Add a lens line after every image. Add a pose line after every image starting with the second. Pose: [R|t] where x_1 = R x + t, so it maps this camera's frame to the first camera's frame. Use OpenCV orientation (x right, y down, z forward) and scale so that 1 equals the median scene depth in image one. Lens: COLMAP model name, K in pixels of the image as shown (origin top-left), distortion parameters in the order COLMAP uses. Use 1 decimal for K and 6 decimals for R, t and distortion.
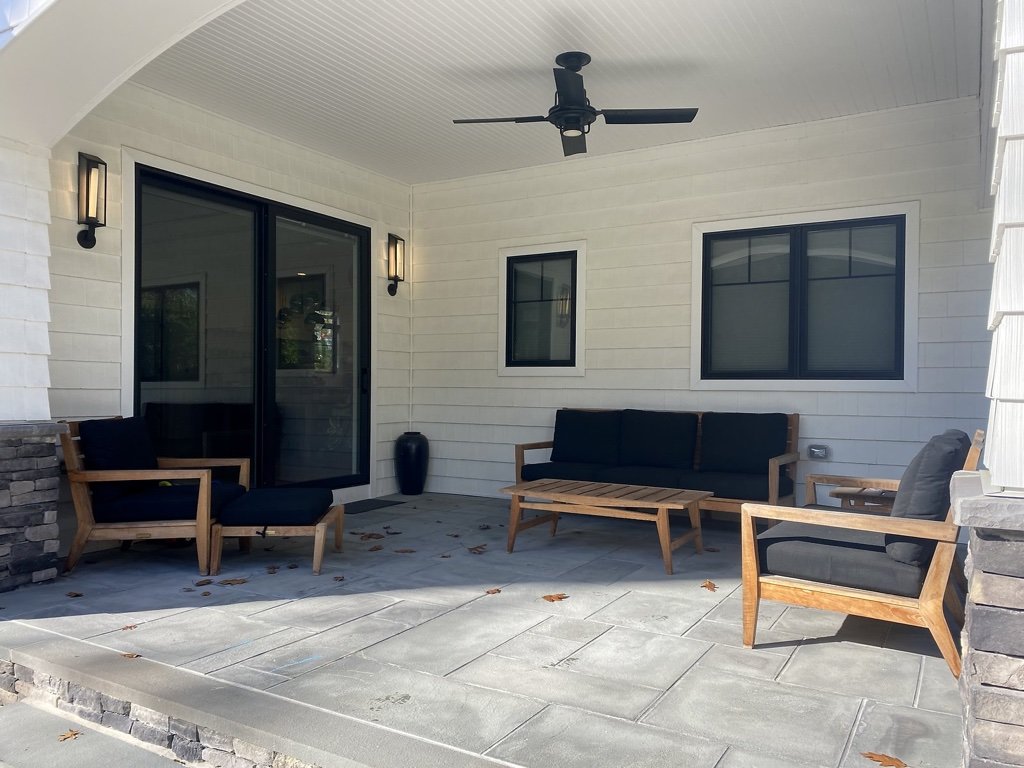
lens RADIAL K [[794.3, 0, 512.0], [0, 794.3, 384.0], [0, 0, 1]] dist [0.030477, -0.032389]
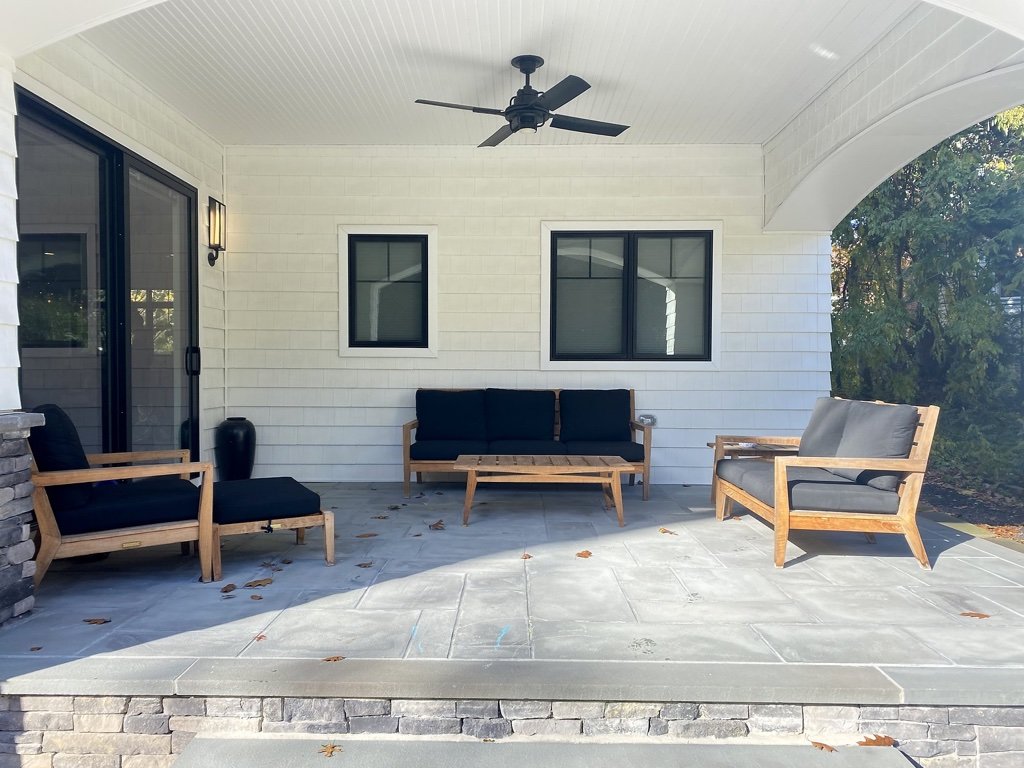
lens RADIAL K [[794.3, 0, 512.0], [0, 794.3, 384.0], [0, 0, 1]] dist [0.030477, -0.032389]
pose [[0.865595, -0.011529, 0.500612, -0.539197], [0.000878, 0.999768, 0.021505, 0.004346], [-0.500744, -0.018175, 0.865405, 0.081261]]
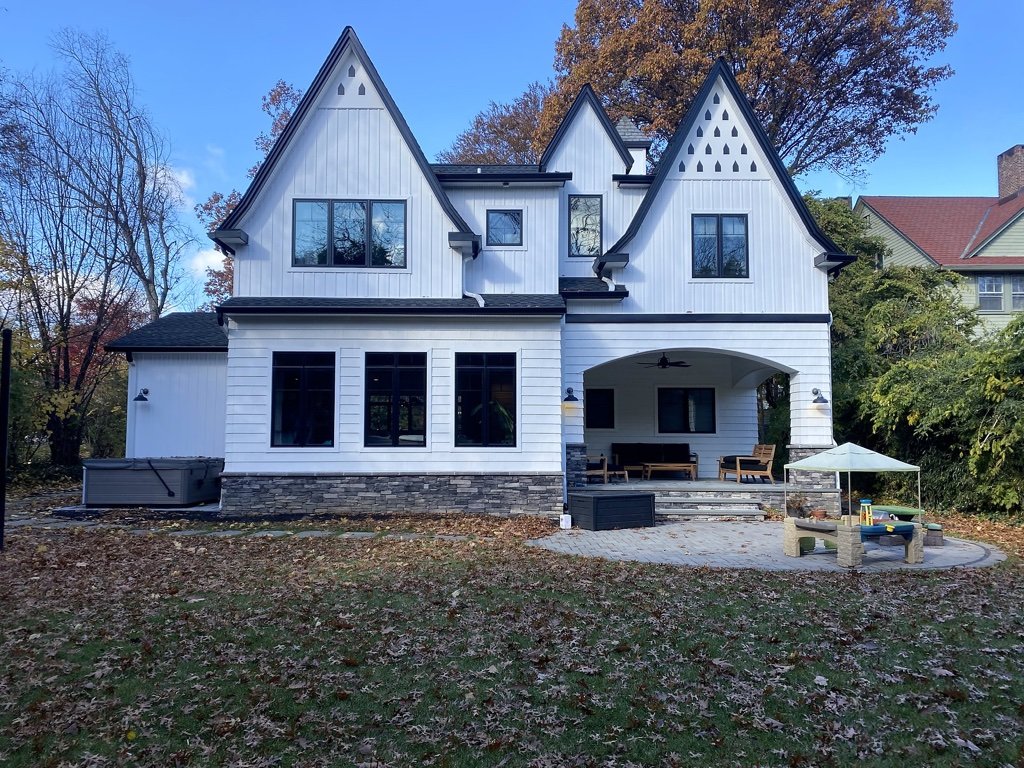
lens RADIAL K [[794.3, 0, 512.0], [0, 794.3, 384.0], [0, 0, 1]] dist [0.030477, -0.032389]
pose [[0.852987, 0.035708, 0.520709, -2.817655], [0.001426, 0.997494, -0.070741, 0.032178], [-0.521930, 0.061084, 0.850798, -2.061231]]
